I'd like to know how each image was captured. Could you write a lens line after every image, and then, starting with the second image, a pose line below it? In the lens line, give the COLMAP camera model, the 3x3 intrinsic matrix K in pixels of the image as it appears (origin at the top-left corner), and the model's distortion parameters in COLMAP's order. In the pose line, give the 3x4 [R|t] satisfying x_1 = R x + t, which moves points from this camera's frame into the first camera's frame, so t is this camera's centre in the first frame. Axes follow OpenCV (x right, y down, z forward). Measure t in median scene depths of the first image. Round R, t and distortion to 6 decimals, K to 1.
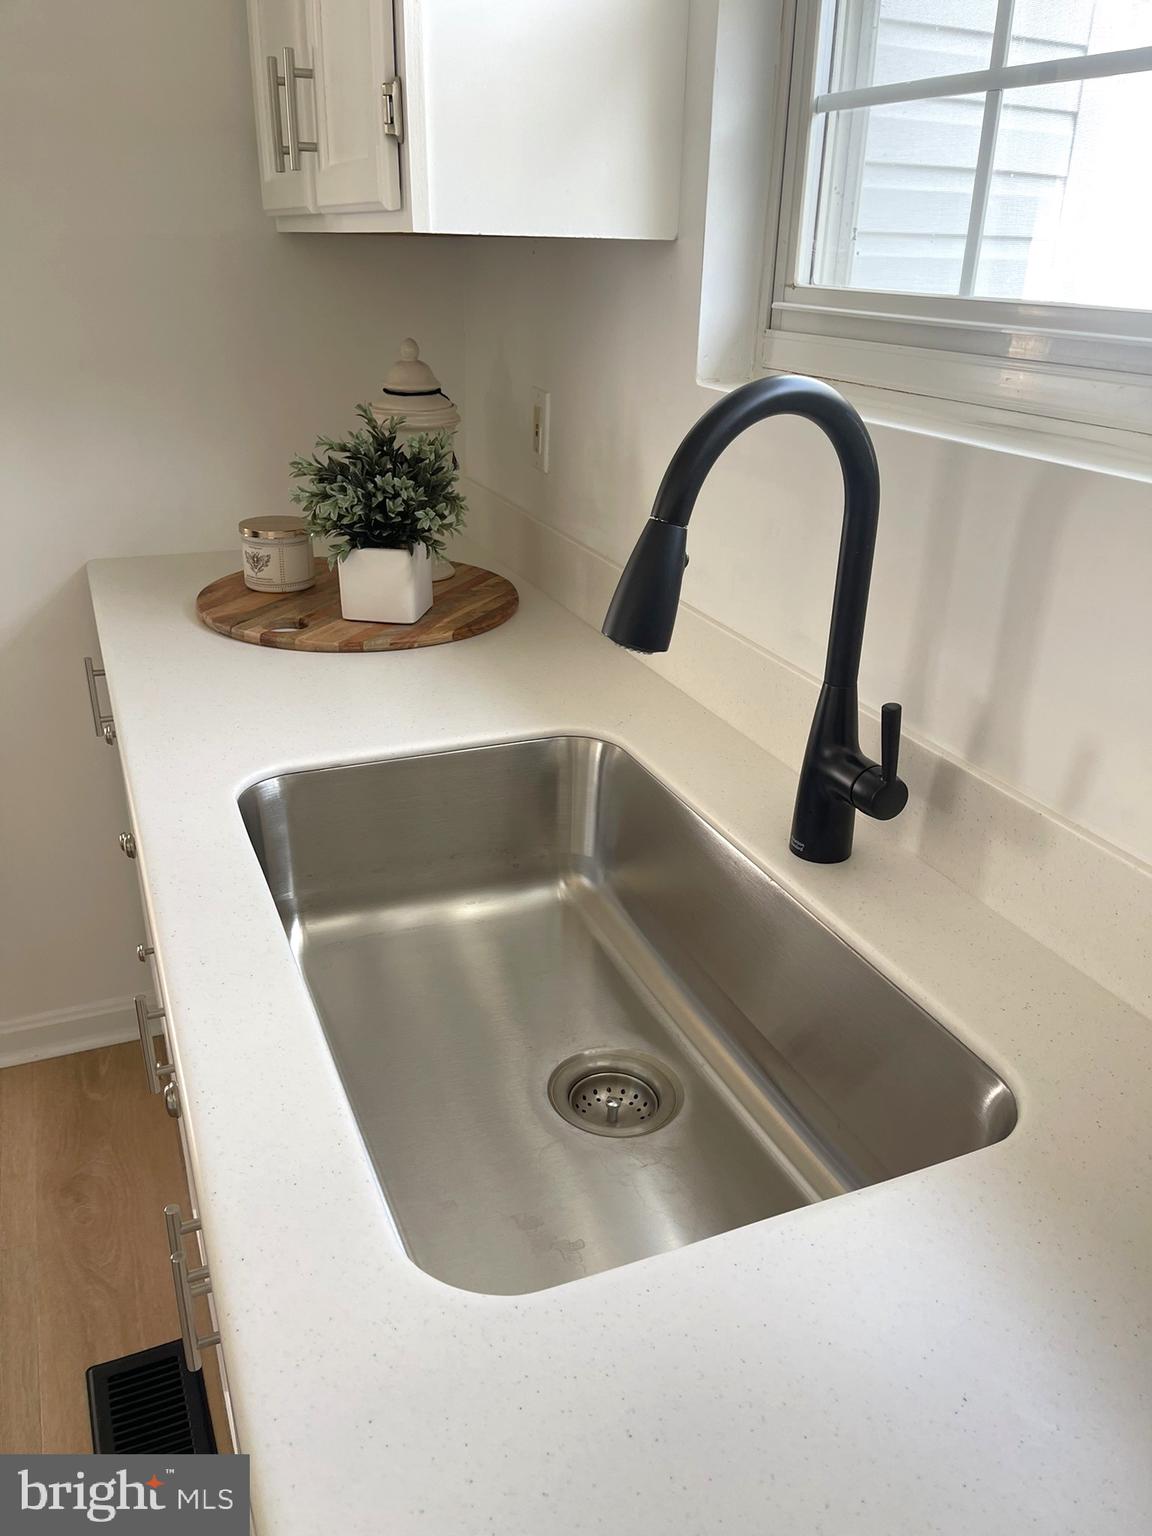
lens RADIAL K [[1146.8, 0, 576.0], [0, 1146.8, 768.0], [0, 0, 1]] dist [0.036240, -0.001361]
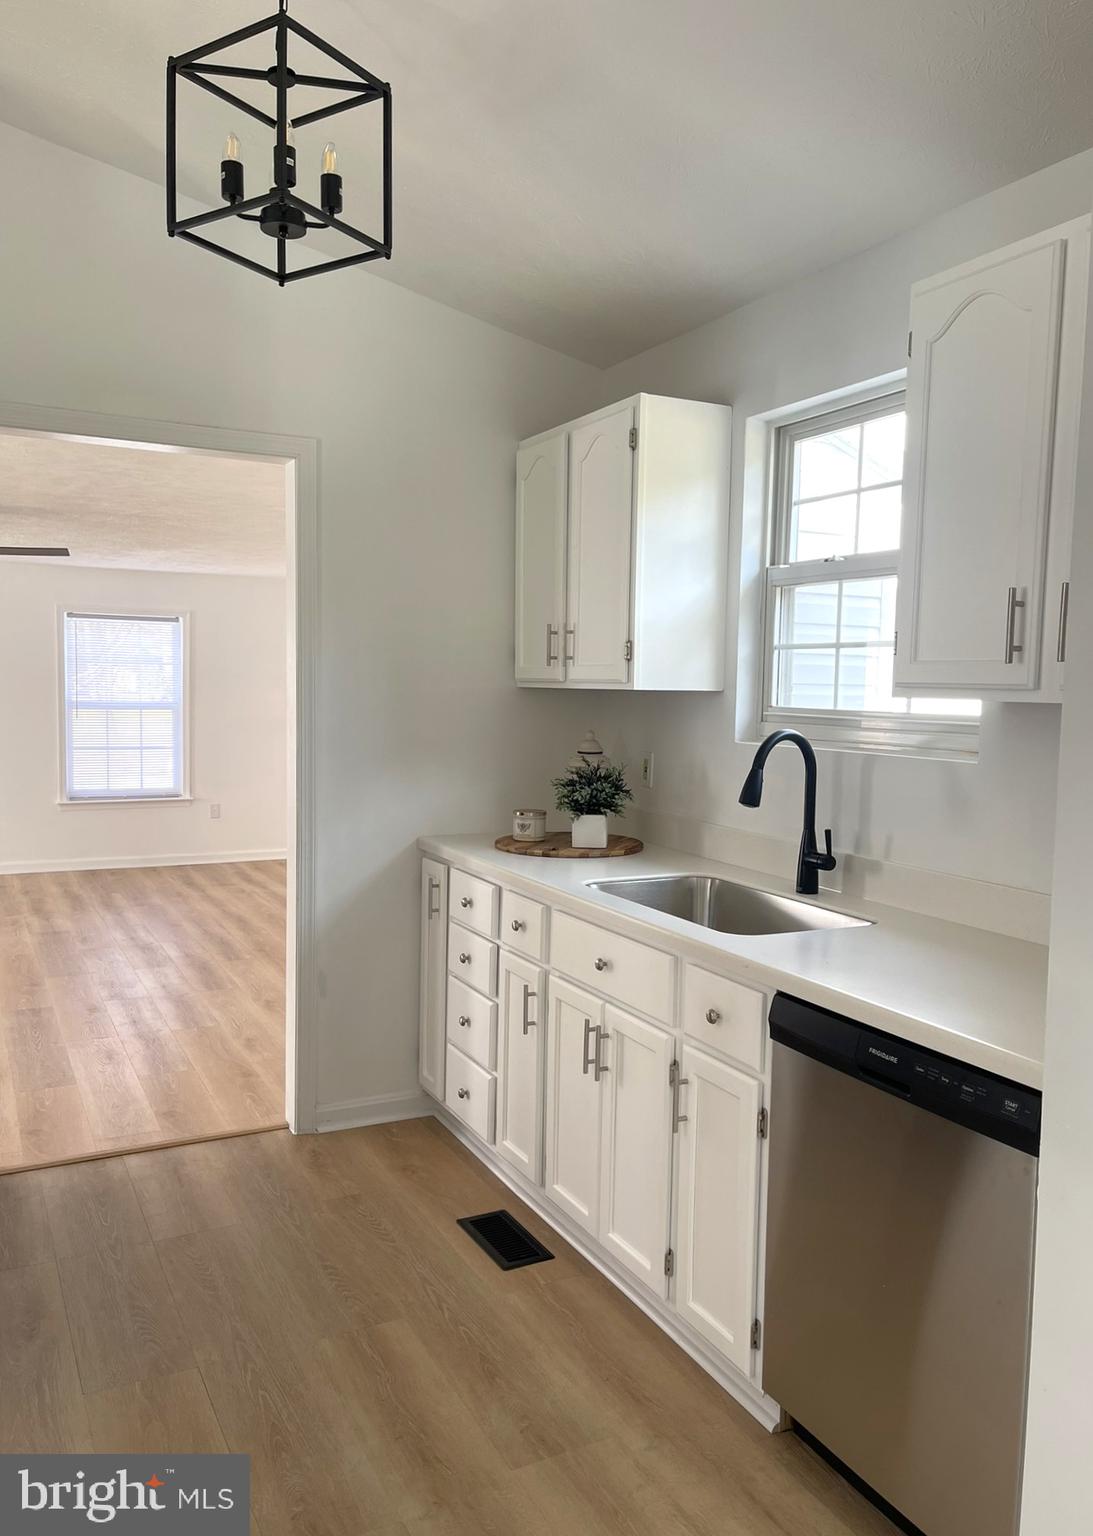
lens RADIAL K [[1169.7, 0, 546.5], [0, 1169.7, 768.0], [0, 0, 1]] dist [0.045213, -0.075092]
pose [[0.998286, -0.009349, 0.057780, -0.476105], [0.028448, 0.940219, -0.339381, 0.603354], [-0.051153, 0.340442, 0.938873, -1.425798]]
